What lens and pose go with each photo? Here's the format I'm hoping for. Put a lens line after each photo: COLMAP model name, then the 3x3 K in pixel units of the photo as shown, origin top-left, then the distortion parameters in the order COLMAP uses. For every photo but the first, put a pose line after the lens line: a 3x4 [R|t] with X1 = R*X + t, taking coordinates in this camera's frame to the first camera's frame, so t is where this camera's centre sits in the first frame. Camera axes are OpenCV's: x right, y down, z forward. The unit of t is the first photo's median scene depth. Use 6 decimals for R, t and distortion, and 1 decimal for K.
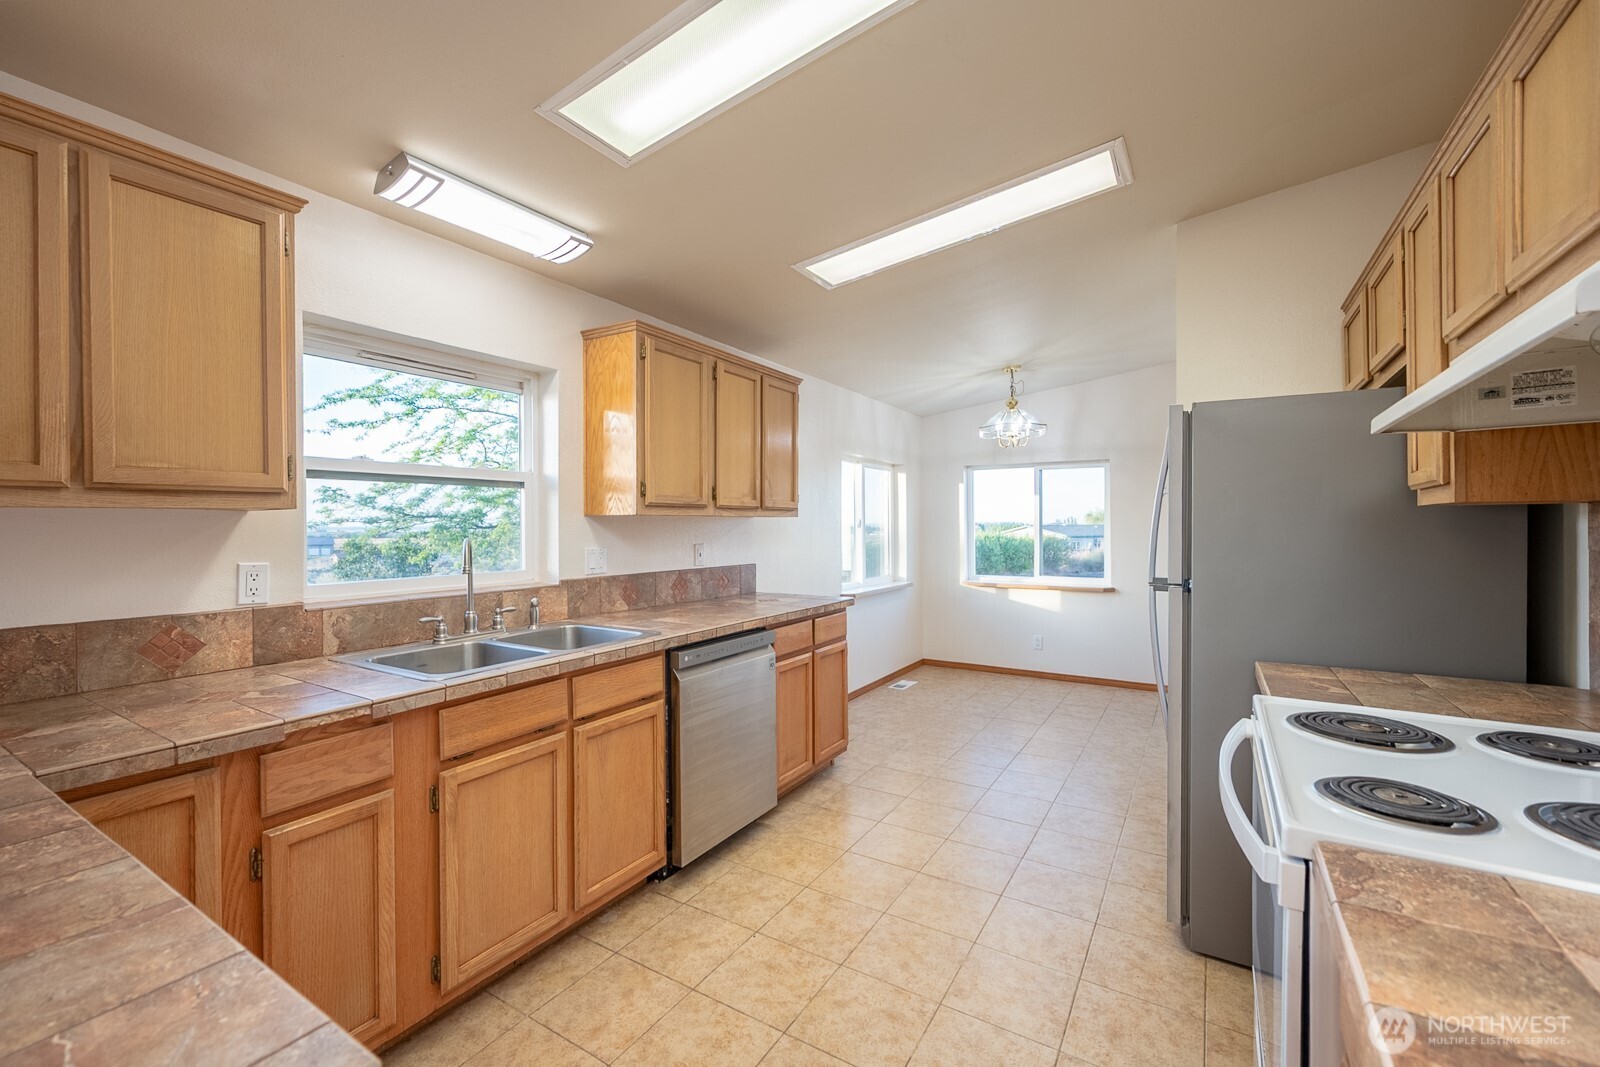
lens RADIAL K [[656.2, 0, 794.2], [0, 656.2, 527.6], [0, 0, 1]] dist [0.001115, -0.000135]
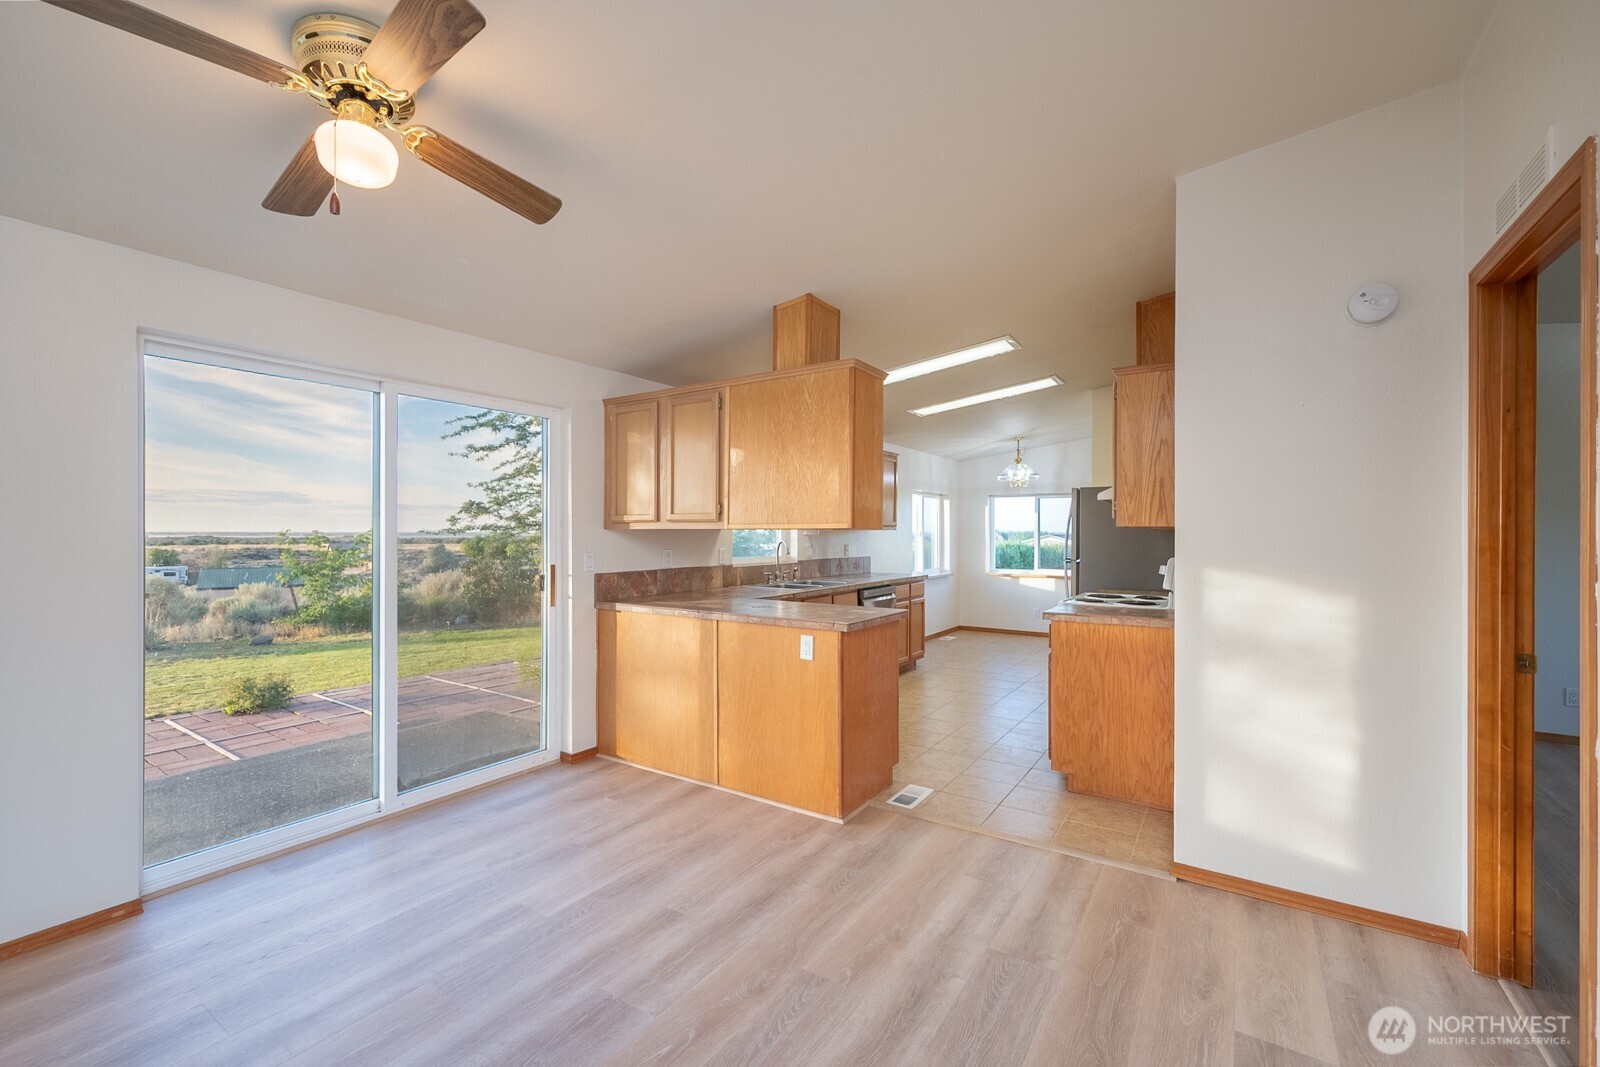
lens RADIAL K [[658.2, 0, 804.6], [0, 658.2, 533.3], [0, 0, 1]] dist [-0.001889, -0.000530]
pose [[0.999835, 0.005976, -0.017163, -0.167141], [-0.006026, 0.999978, -0.002872, -0.000974], [0.017145, 0.002975, 0.999849, -0.636661]]
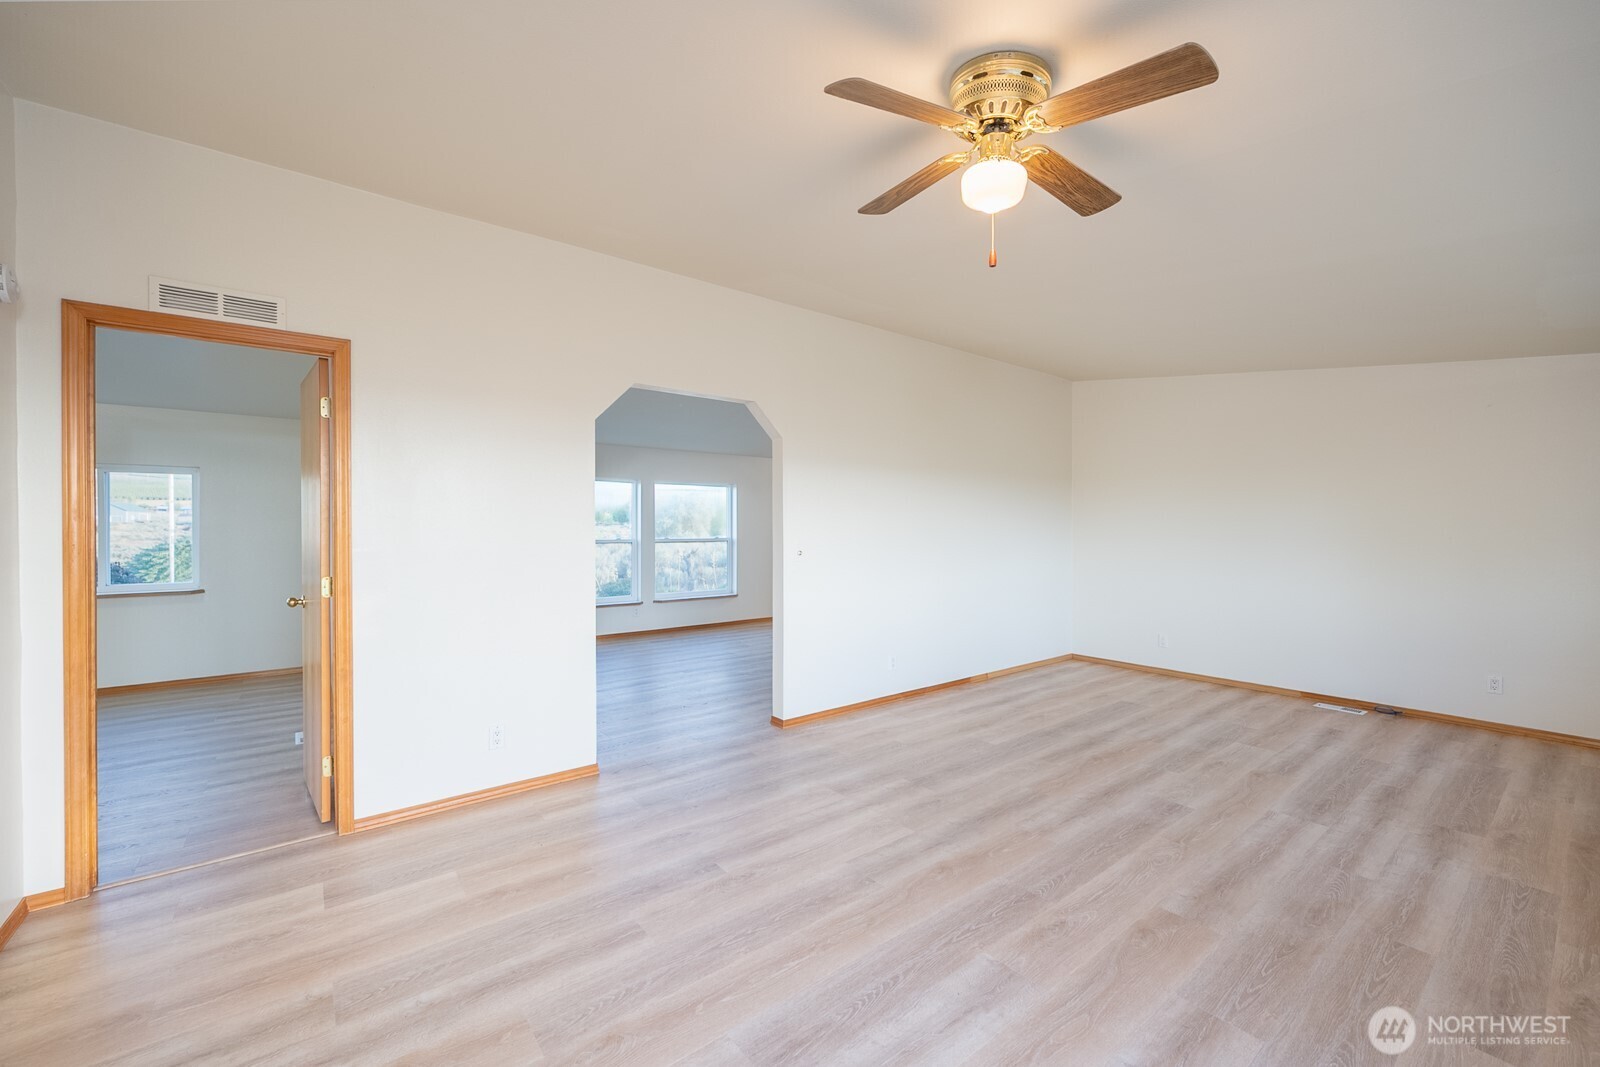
lens RADIAL K [[635.9, 0, 796.4], [0, 635.9, 533.2], [0, 0, 1]] dist [-0.001961, -0.000389]
pose [[-0.937943, 0.001257, 0.346786, -0.411651], [0.005734, 0.999913, 0.011886, -0.003177], [-0.346741, 0.013137, -0.937869, 0.040040]]
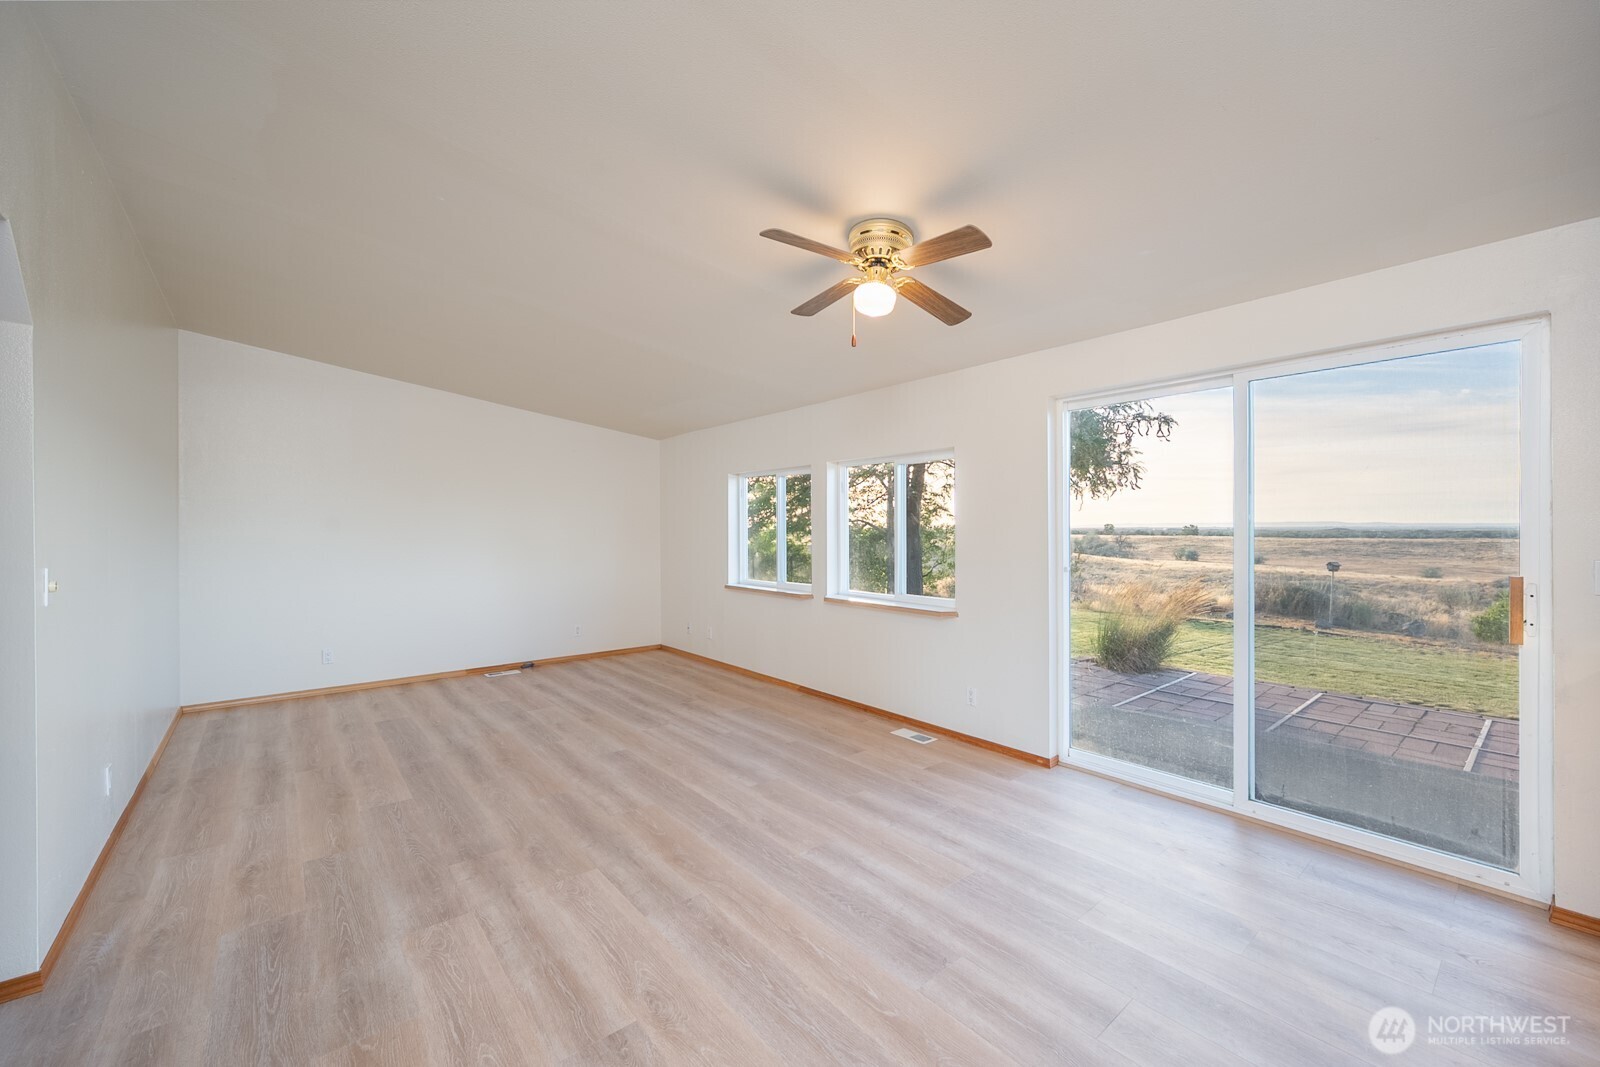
lens RADIAL K [[640.2, 0, 806.5], [0, 640.2, 525.8], [0, 0, 1]] dist [-0.001502, -0.000430]
pose [[-0.308912, 0.001434, -0.951089, 0.122369], [0.002265, 0.999997, 0.000772, -0.002186], [0.951088, -0.001915, -0.308915, -0.210544]]
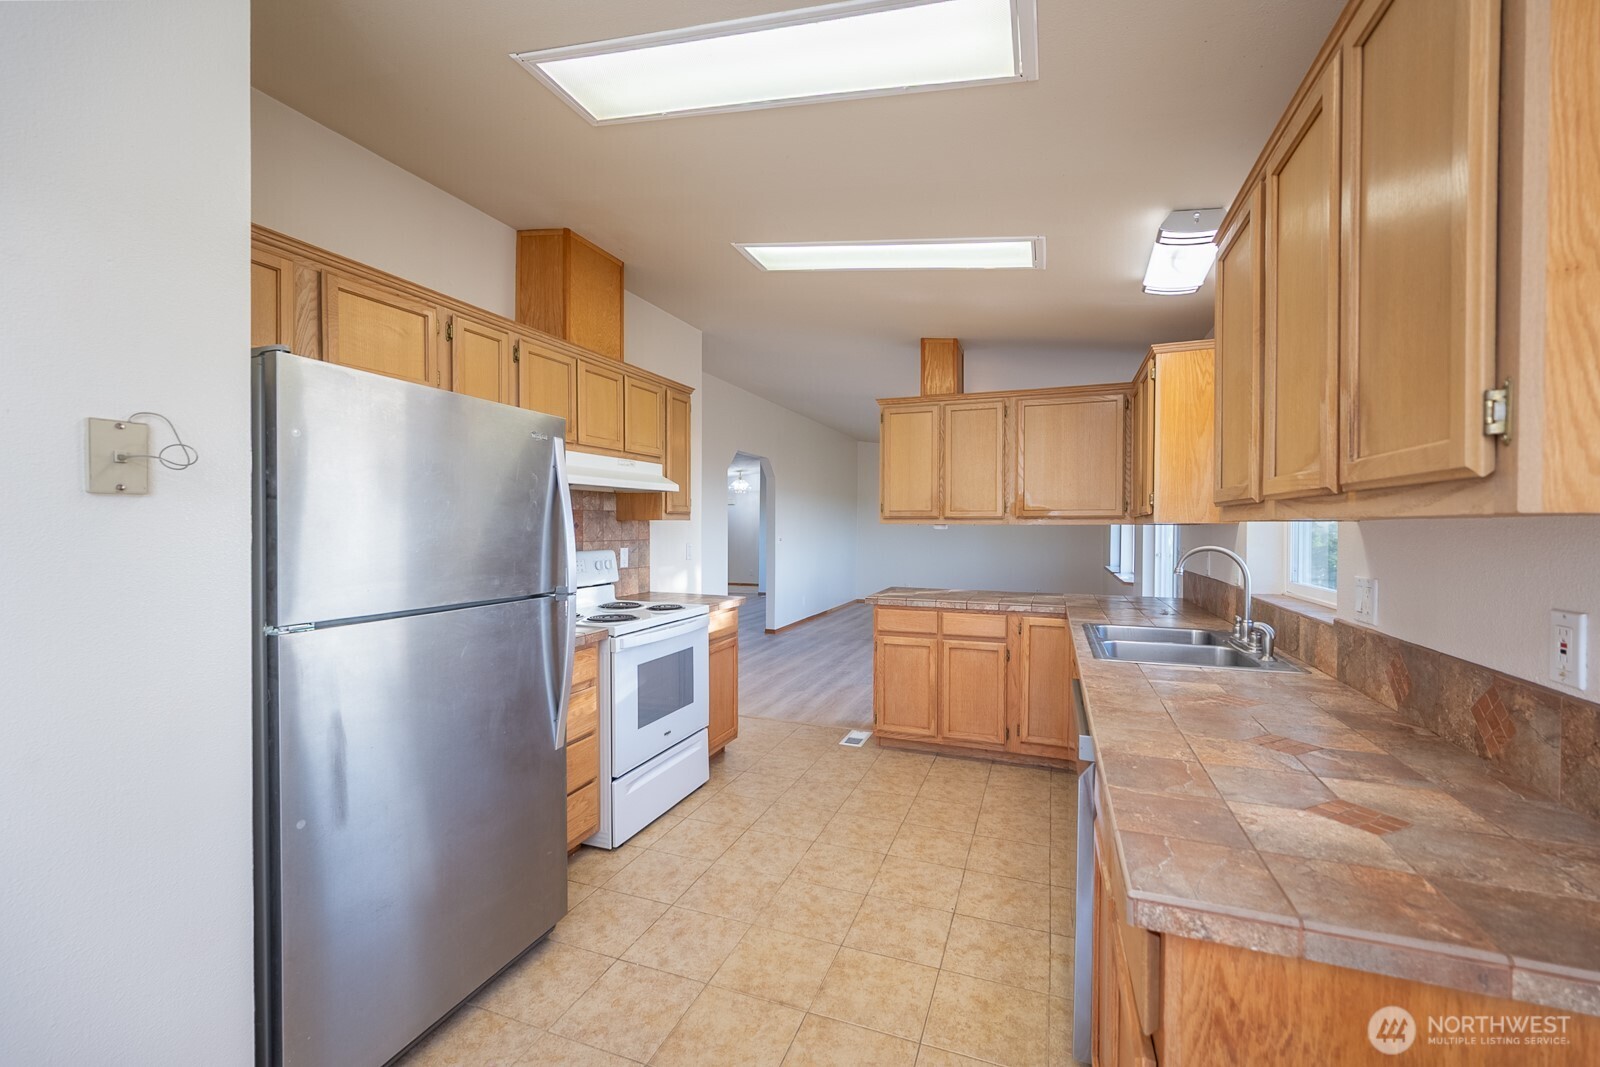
lens RADIAL K [[681.1, 0, 719.1], [0, 681.1, 533.6], [0, 0, 1]] dist [-0.000676, -0.000112]
pose [[-0.996414, 0.003338, -0.084551, 0.184237], [0.001720, 0.999814, 0.019203, -0.011715], [0.084599, 0.018989, -0.996234, 0.911389]]
